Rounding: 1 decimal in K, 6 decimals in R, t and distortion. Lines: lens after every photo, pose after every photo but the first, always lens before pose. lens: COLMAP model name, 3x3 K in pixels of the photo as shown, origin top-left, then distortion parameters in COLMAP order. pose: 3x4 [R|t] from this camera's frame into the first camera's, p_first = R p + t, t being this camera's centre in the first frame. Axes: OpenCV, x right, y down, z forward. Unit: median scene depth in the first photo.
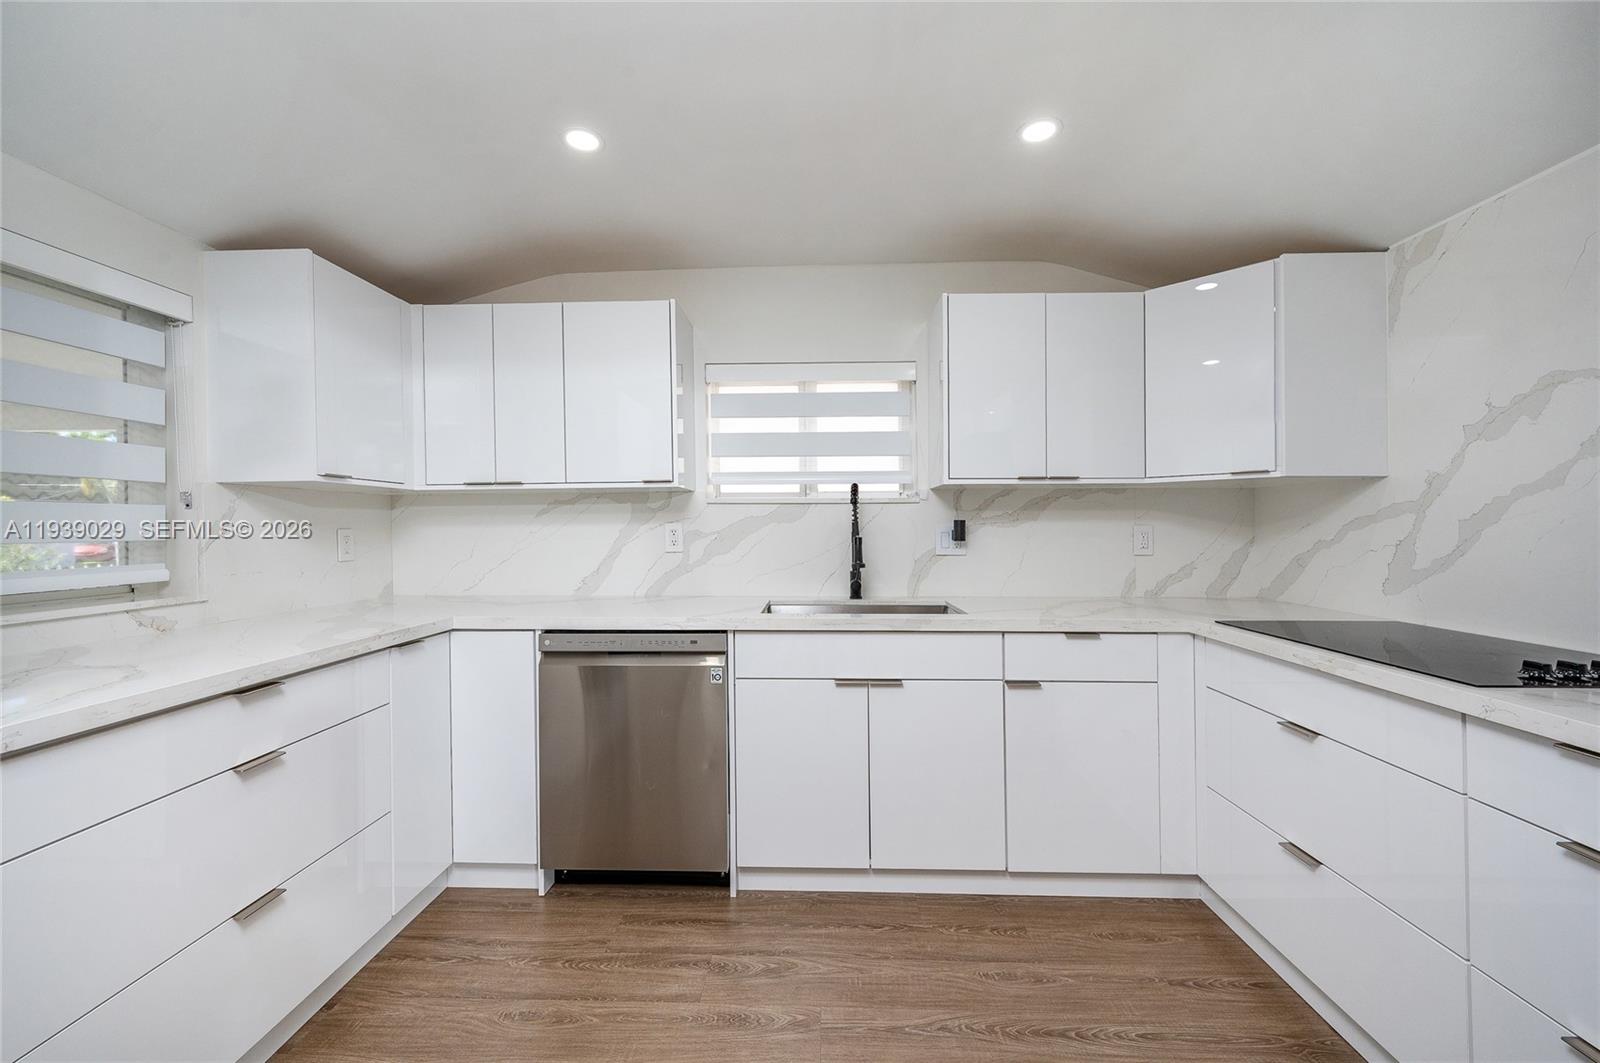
lens RADIAL K [[633.7, 0, 813.4], [0, 633.7, 543.3], [0, 0, 1]] dist [-0.001860, 0.001032]
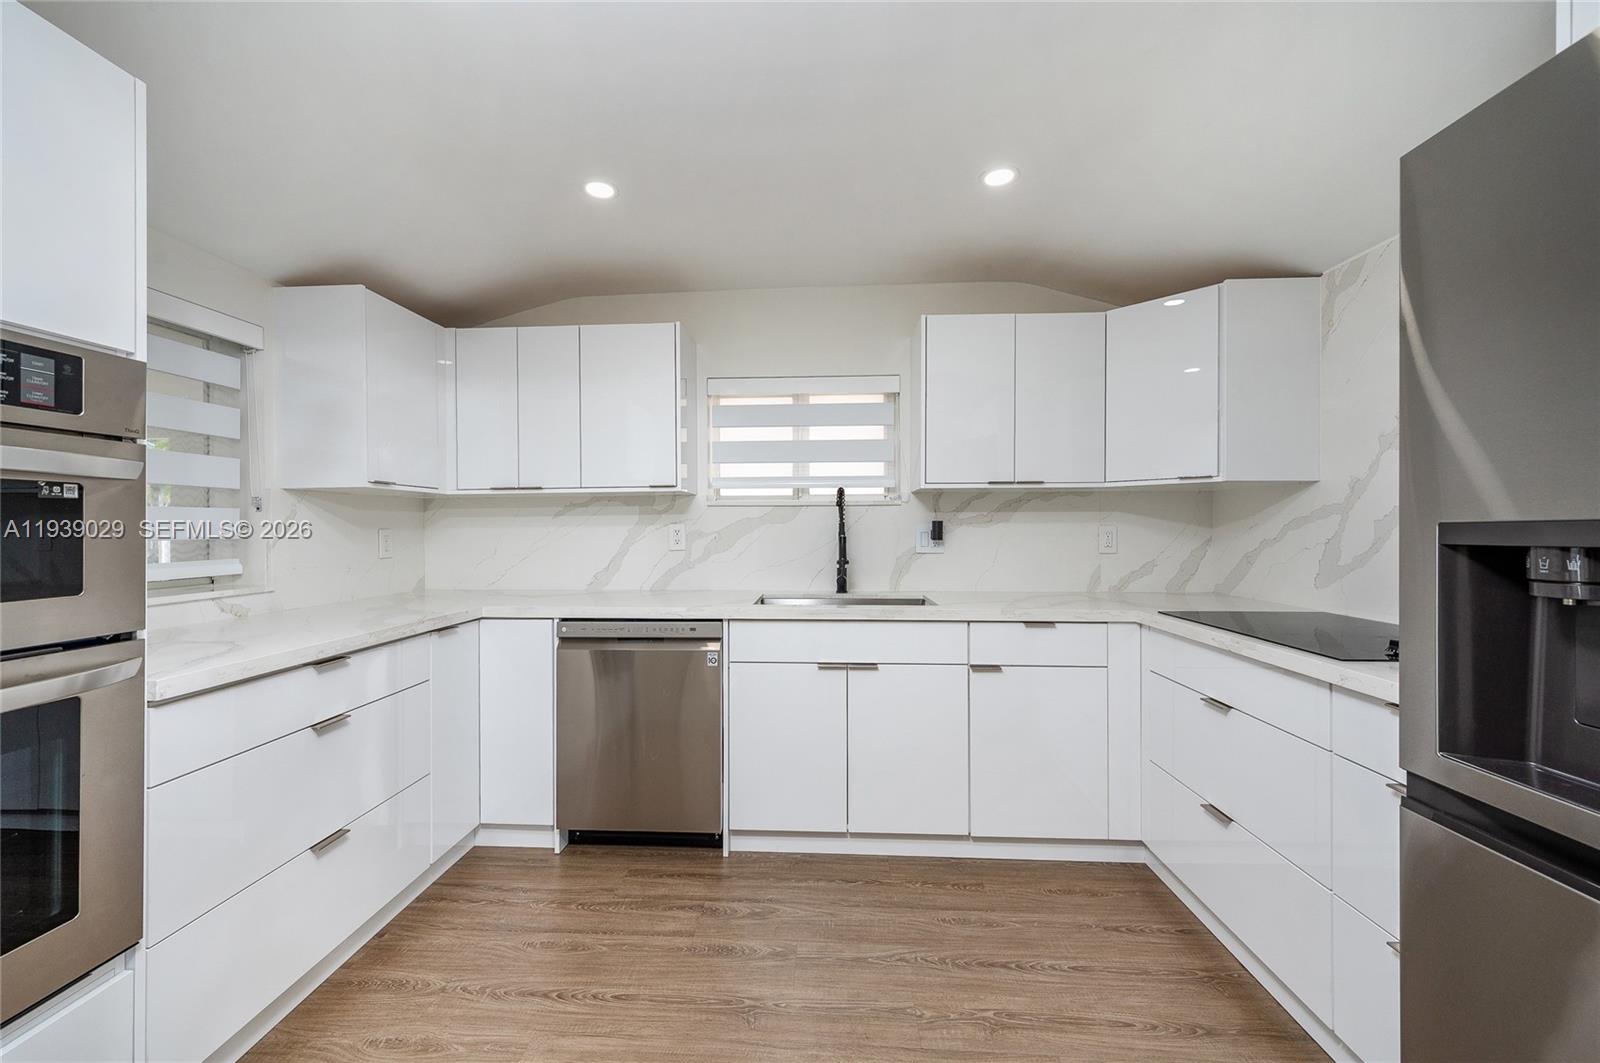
lens RADIAL K [[633.7, 0, 798.6], [0, 633.7, 524.2], [0, 0, 1]] dist [-0.001860, 0.001032]
pose [[0.999412, -0.000451, -0.034276, 0.039523], [-0.000636, 0.999497, -0.031700, 0.004808], [0.034273, 0.031704, 0.998910, -0.130753]]
